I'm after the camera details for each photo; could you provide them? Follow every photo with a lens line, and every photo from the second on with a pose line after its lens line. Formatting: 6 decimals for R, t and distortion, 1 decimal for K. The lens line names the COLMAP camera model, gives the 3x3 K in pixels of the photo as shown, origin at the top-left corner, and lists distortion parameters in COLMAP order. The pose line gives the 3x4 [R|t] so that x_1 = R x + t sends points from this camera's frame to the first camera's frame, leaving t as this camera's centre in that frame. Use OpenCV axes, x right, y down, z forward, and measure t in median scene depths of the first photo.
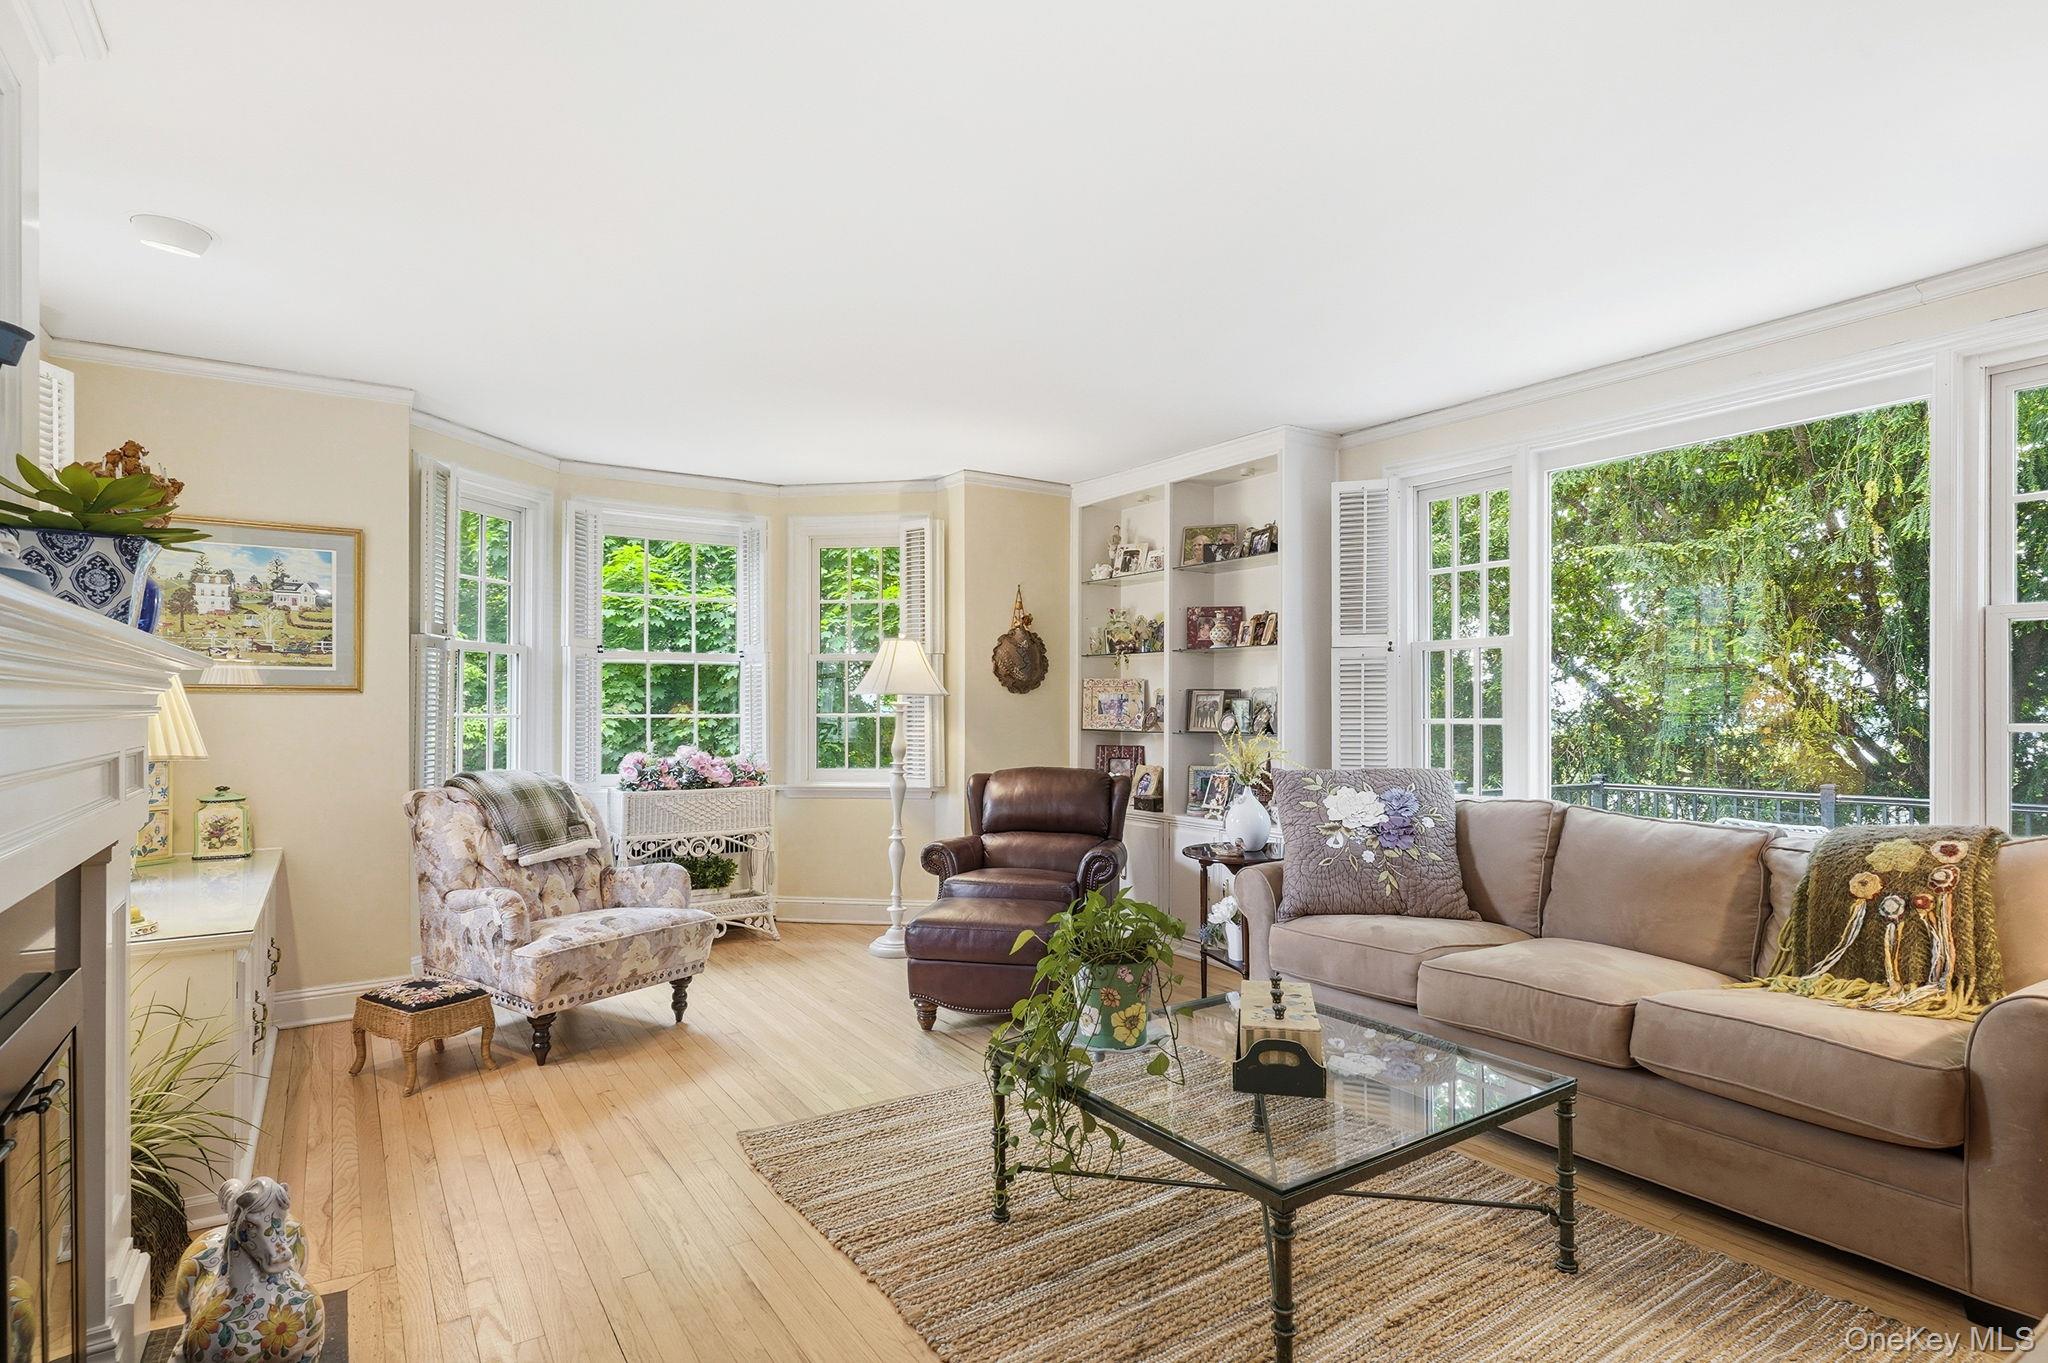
lens RADIAL K [[1038.2, 0, 1025.4], [0, 1038.2, 691.1], [0, 0, 1]] dist [-0.002381, 0.002452]
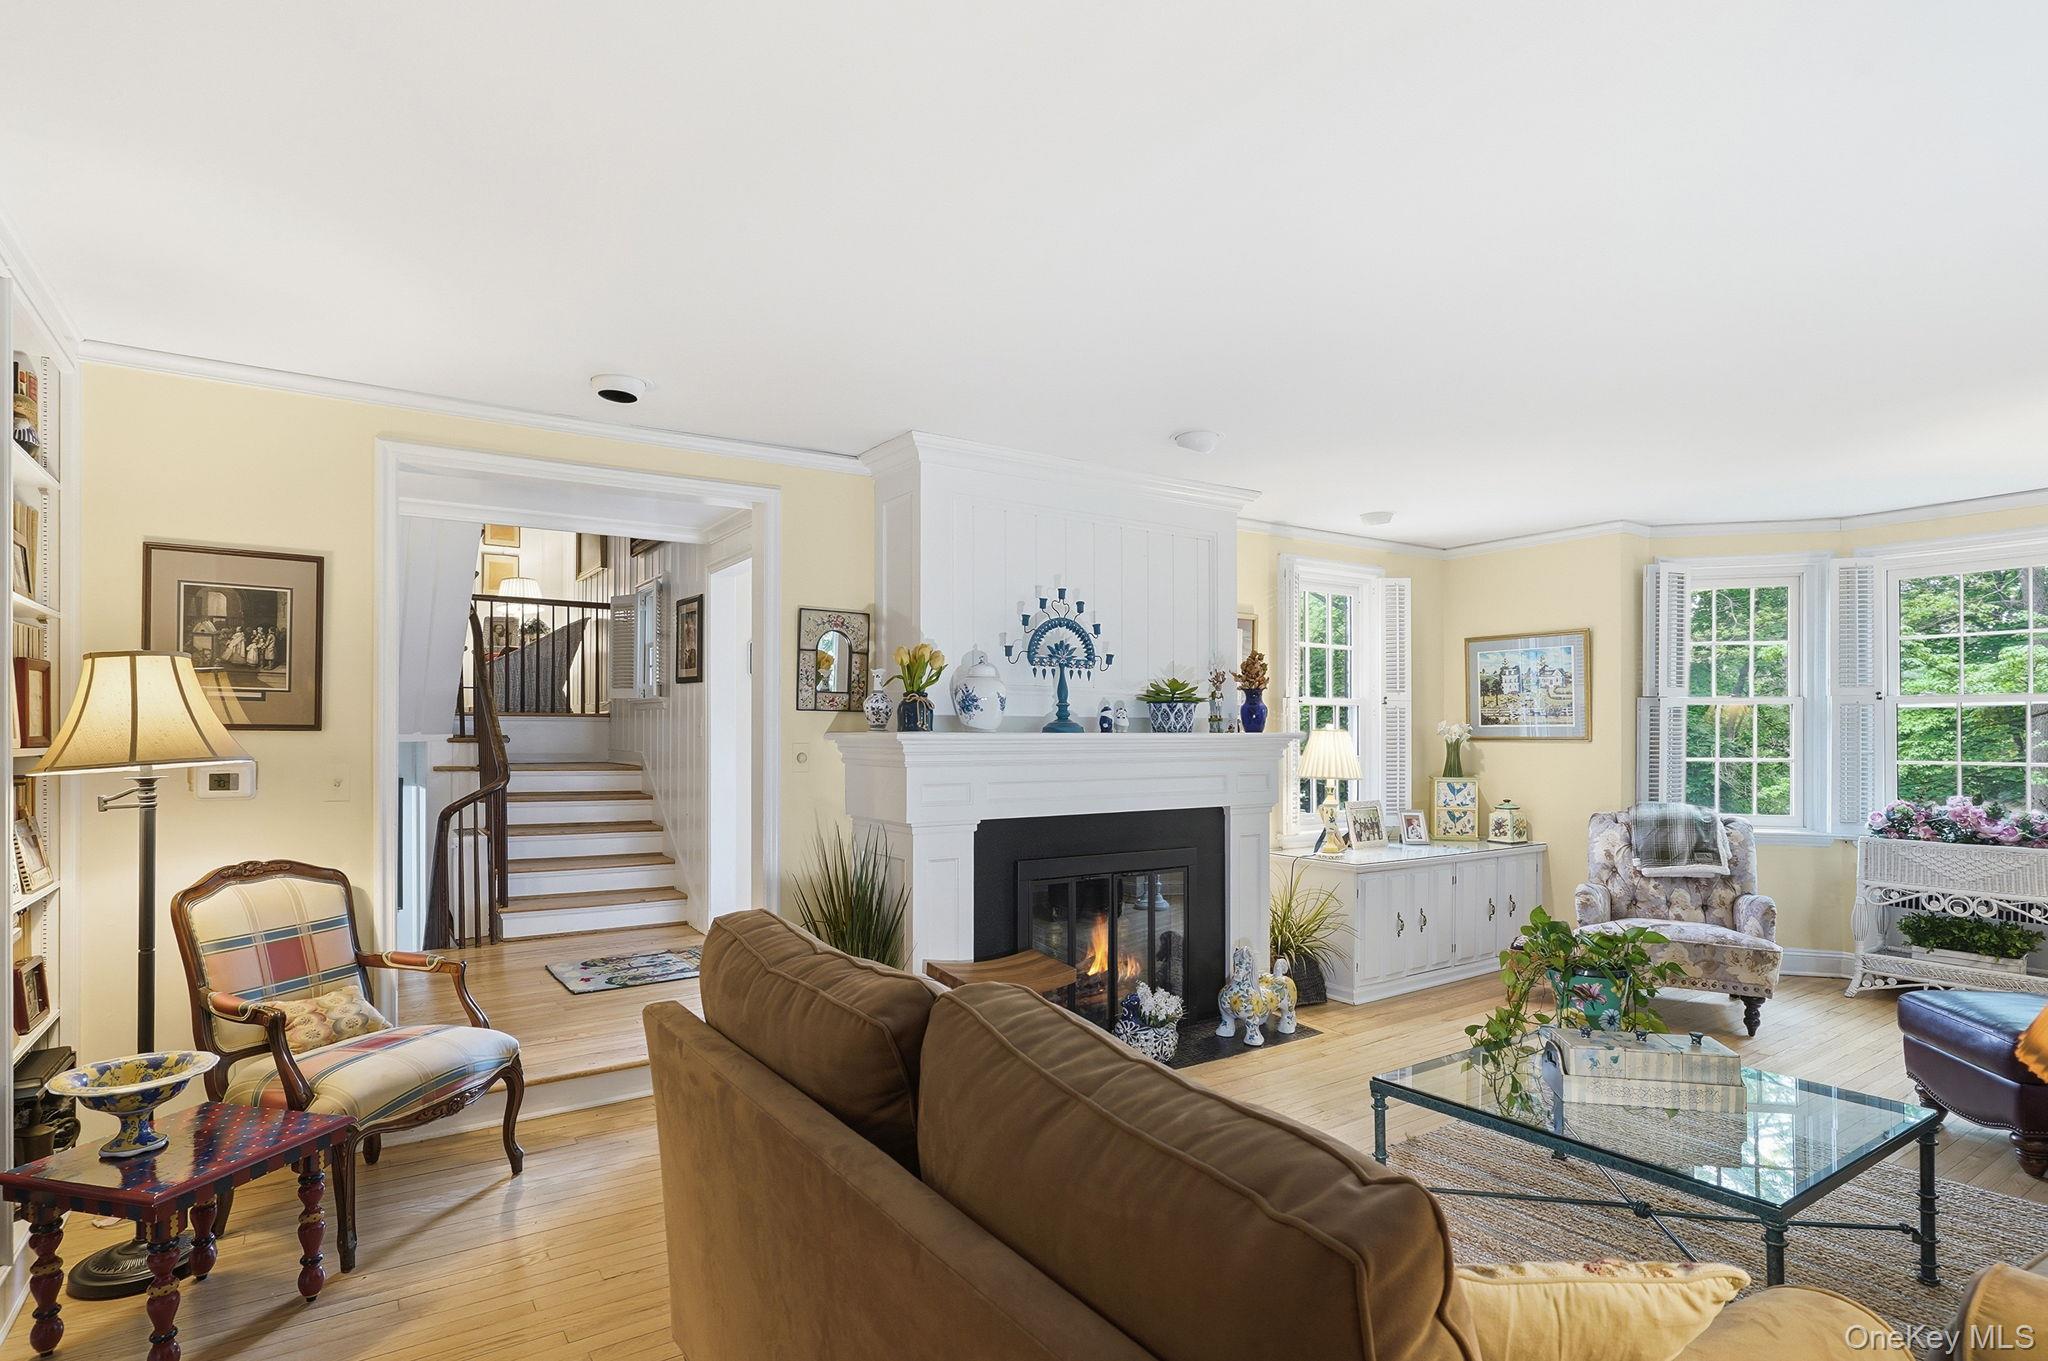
lens RADIAL K [[1018.4, 0, 1001.1], [0, 1018.4, 724.3], [0, 0, 1]] dist [-0.002589, 0.000845]
pose [[-0.000114, -0.009002, -0.999959, 0.777141], [0.016639, 0.999821, -0.009003, -0.023999], [0.999862, -0.016639, 0.000036, 0.187701]]
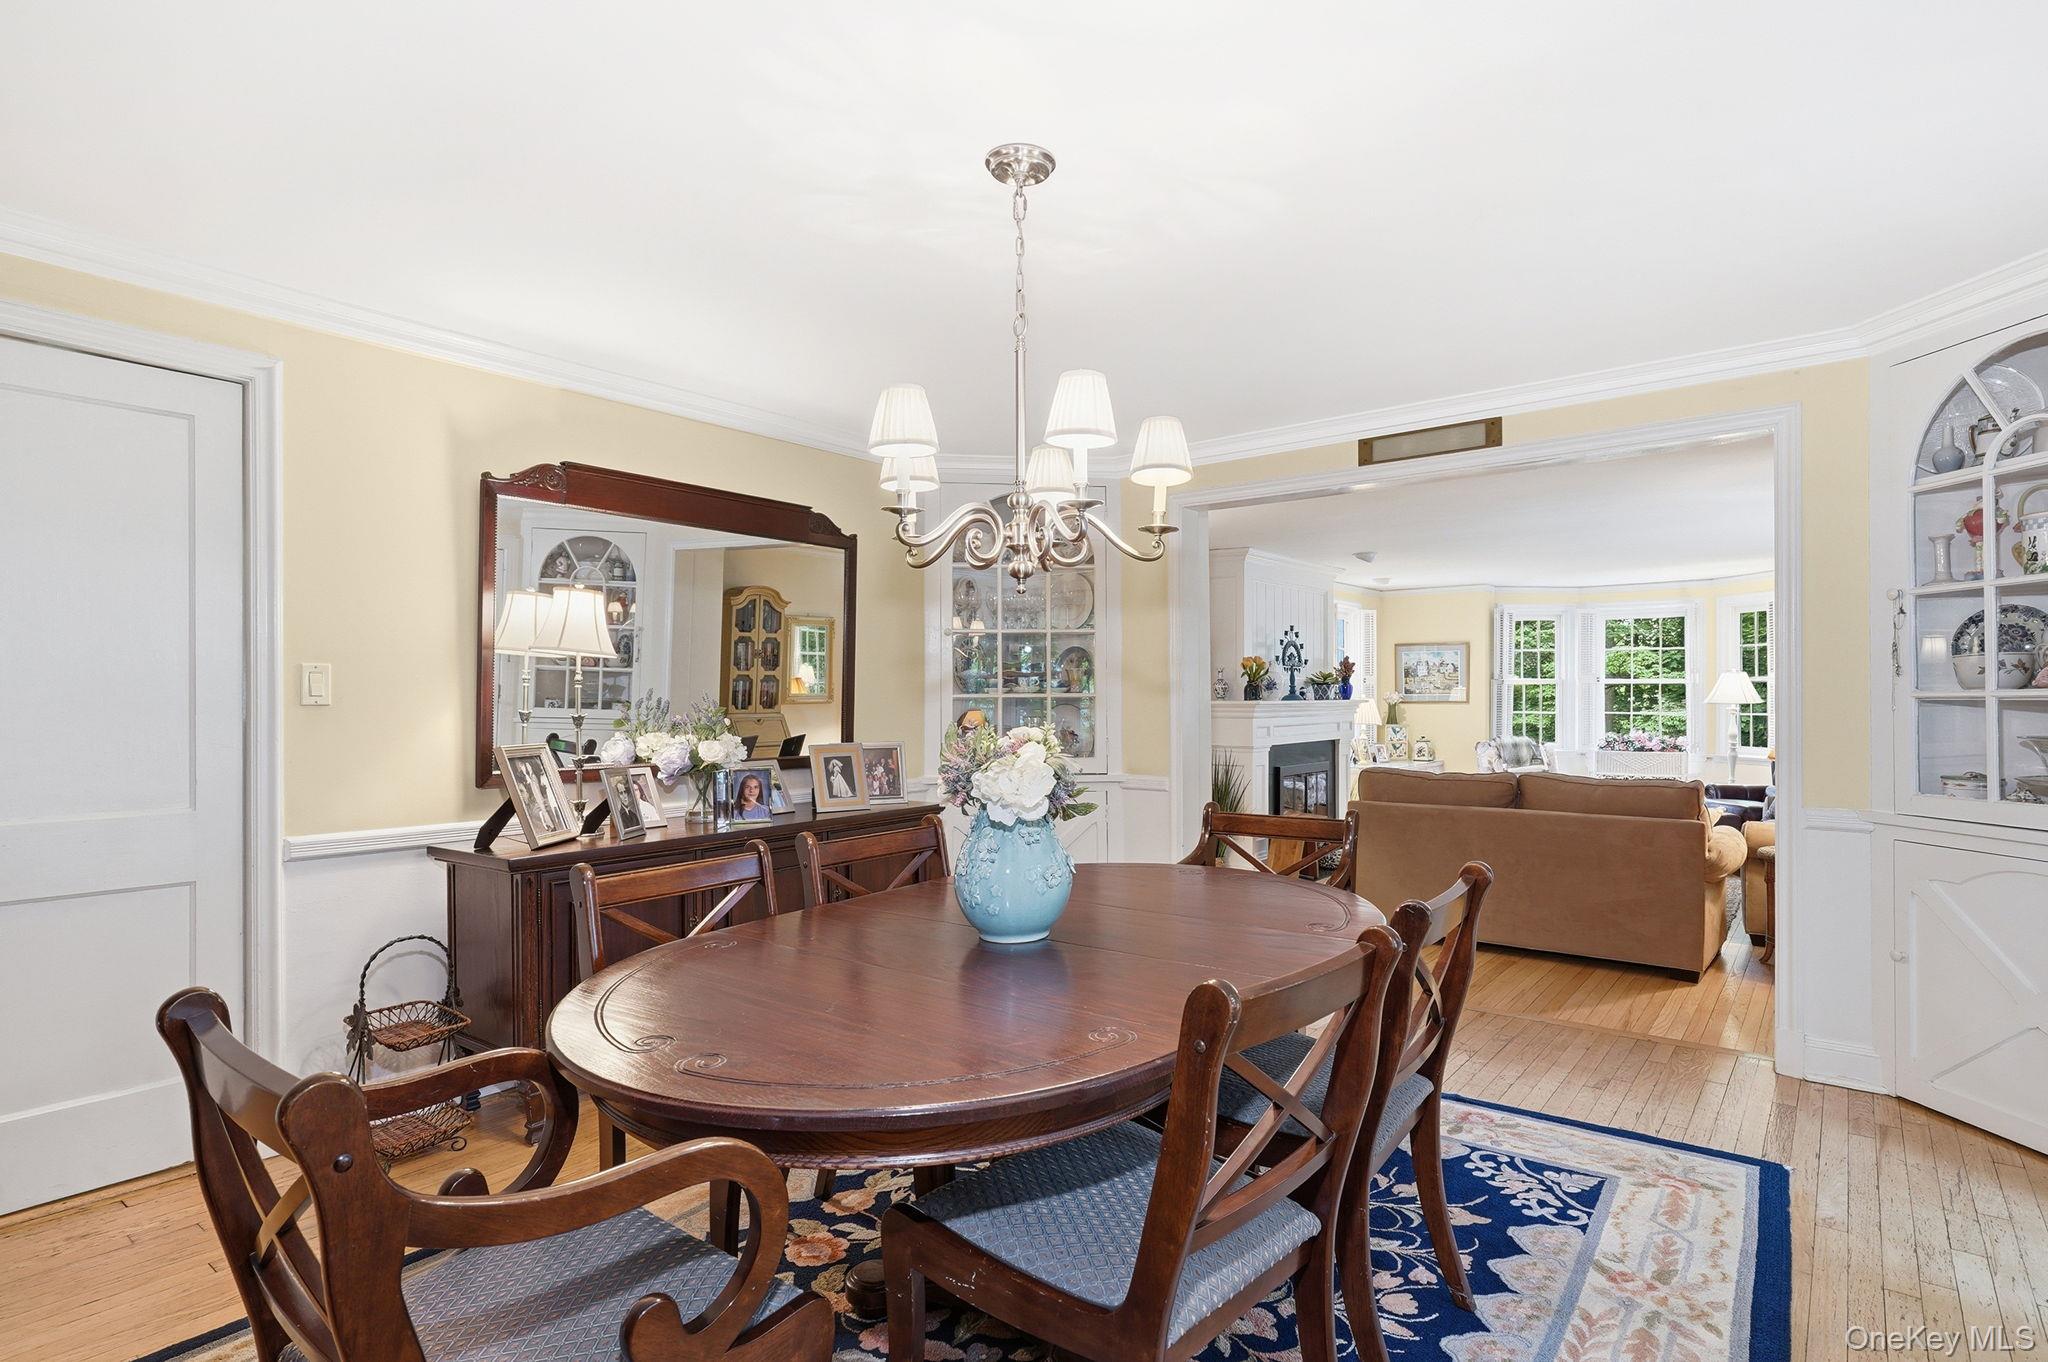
lens RADIAL K [[1038.2, 0, 1025.4], [0, 1038.2, 690.6], [0, 0, 1]] dist [-0.002381, 0.002452]
pose [[0.304188, -0.008332, -0.952576, 1.522592], [0.020331, 0.999791, -0.002253, -0.048485], [0.952395, -0.018681, 0.304294, -0.862525]]
